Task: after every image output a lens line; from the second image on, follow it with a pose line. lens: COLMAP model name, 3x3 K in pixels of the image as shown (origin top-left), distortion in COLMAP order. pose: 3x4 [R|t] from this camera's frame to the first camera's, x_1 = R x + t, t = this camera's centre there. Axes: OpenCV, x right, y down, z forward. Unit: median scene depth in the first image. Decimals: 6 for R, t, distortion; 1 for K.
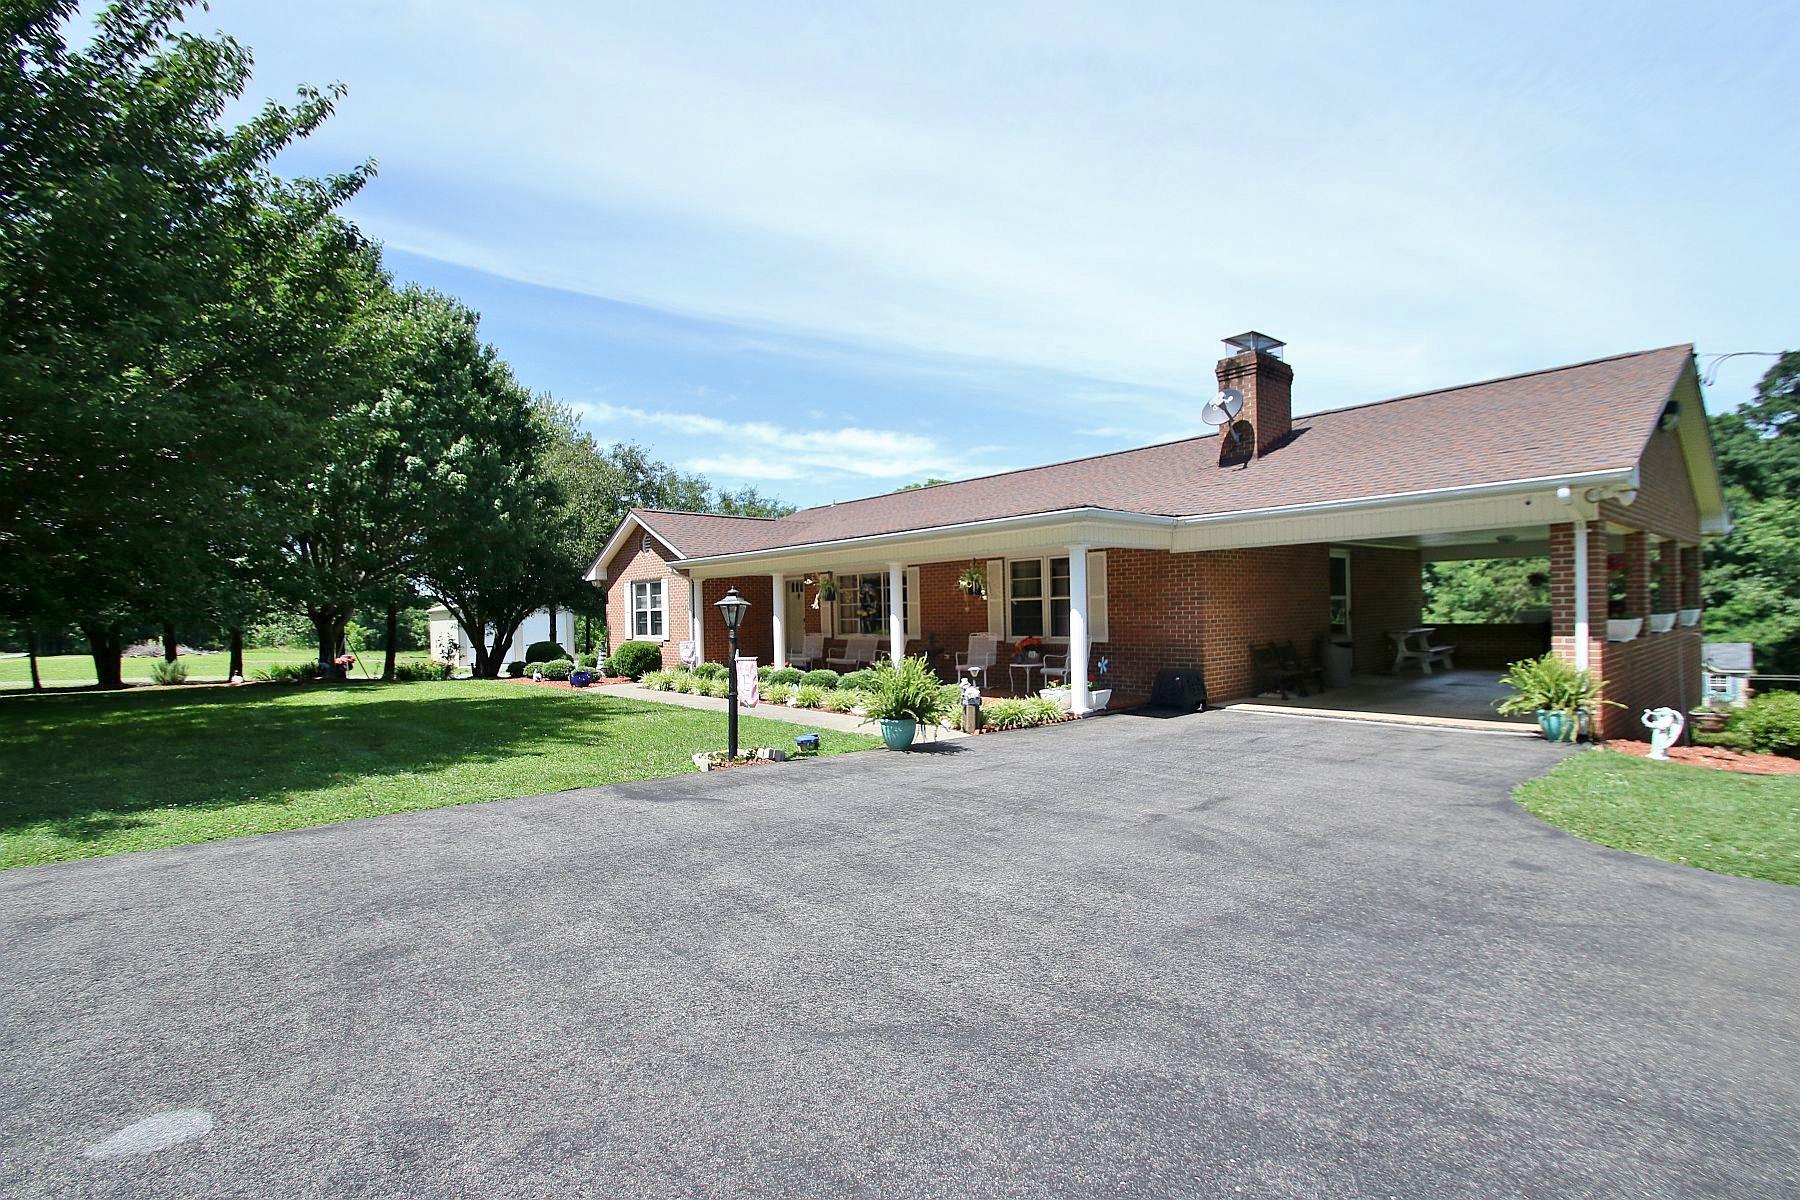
lens RADIAL K [[833.1, 0, 912.3], [0, 833.1, 605.7], [0, 0, 1]] dist [0.007452, -0.003868]
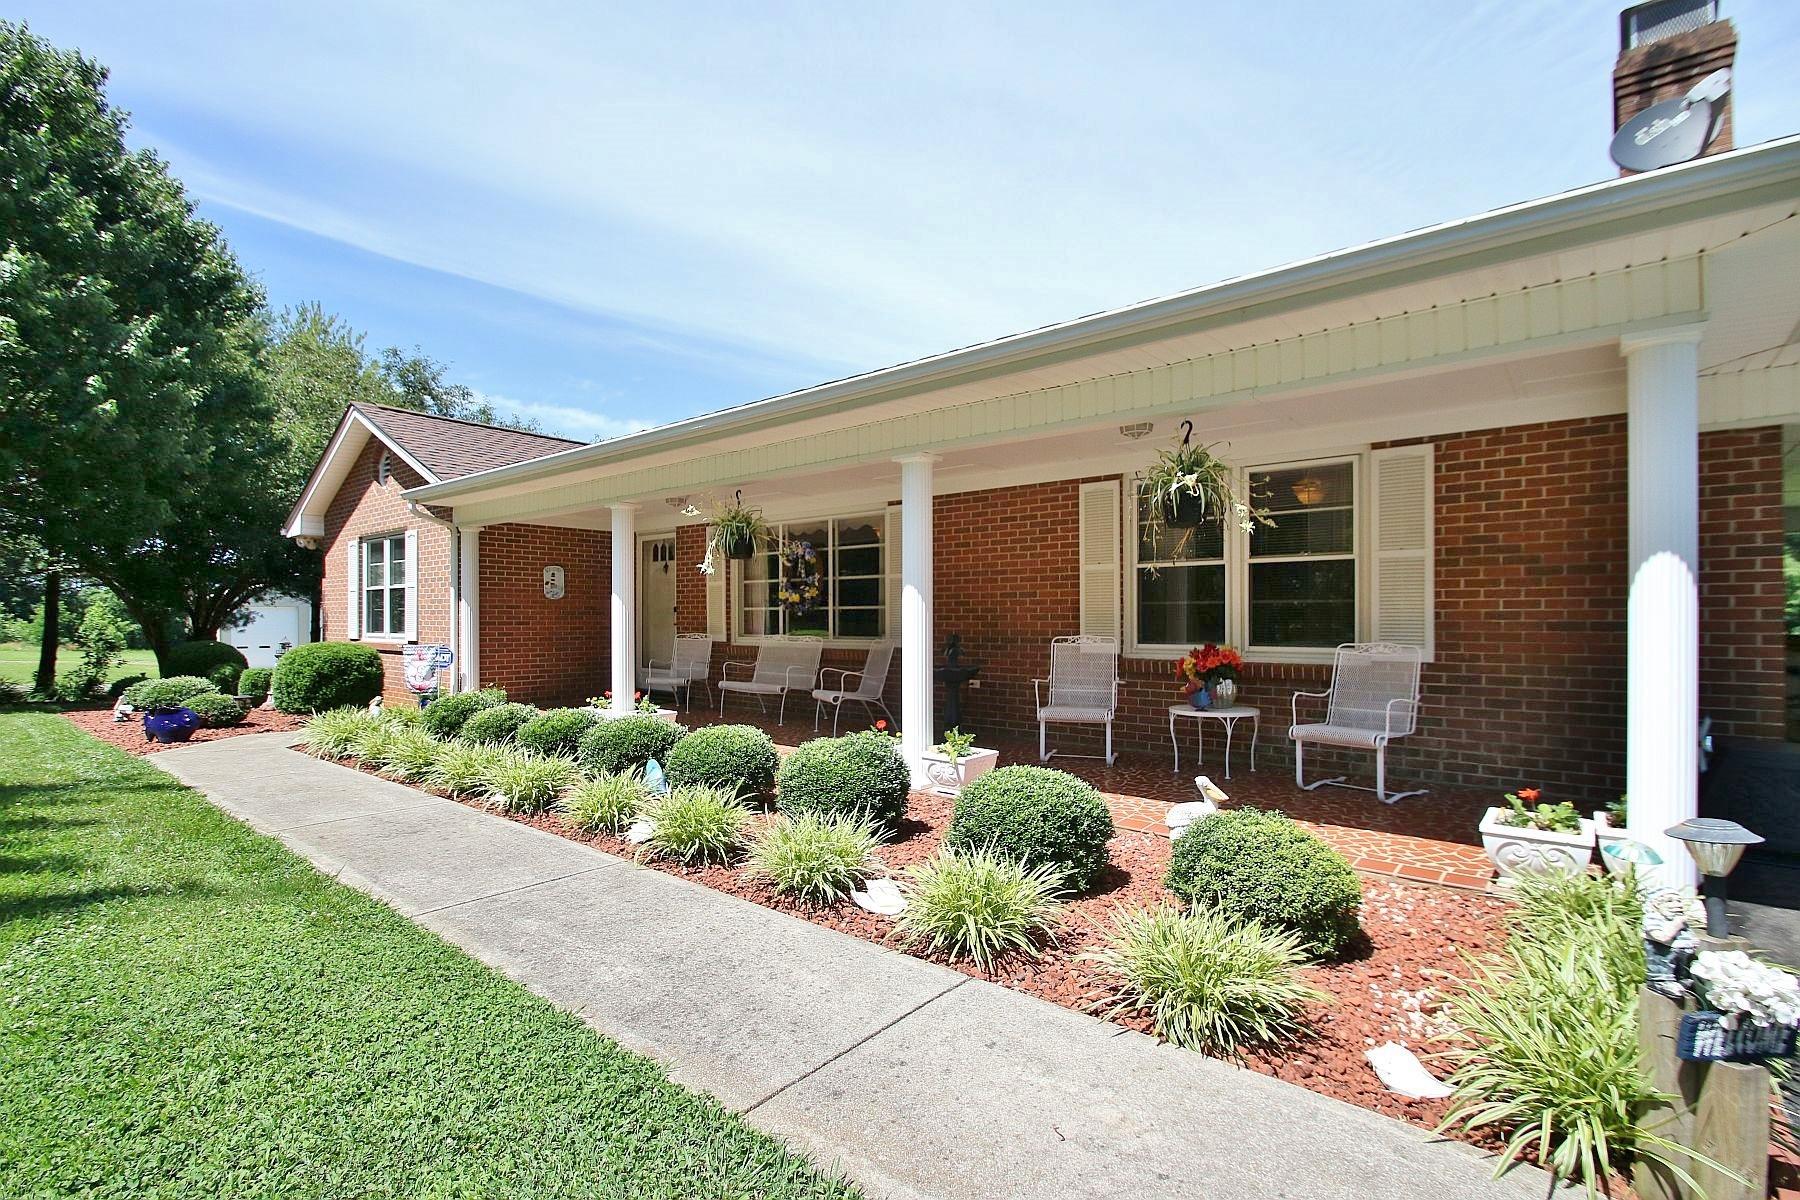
lens RADIAL K [[833.1, 0, 897.8], [0, 833.1, 610.4], [0, 0, 1]] dist [0.007452, -0.003868]
pose [[0.990013, 0.020910, 0.139416, -0.060861], [-0.020531, 0.999781, -0.004152, 0.017292], [-0.139473, 0.001248, 0.990225, 0.435087]]
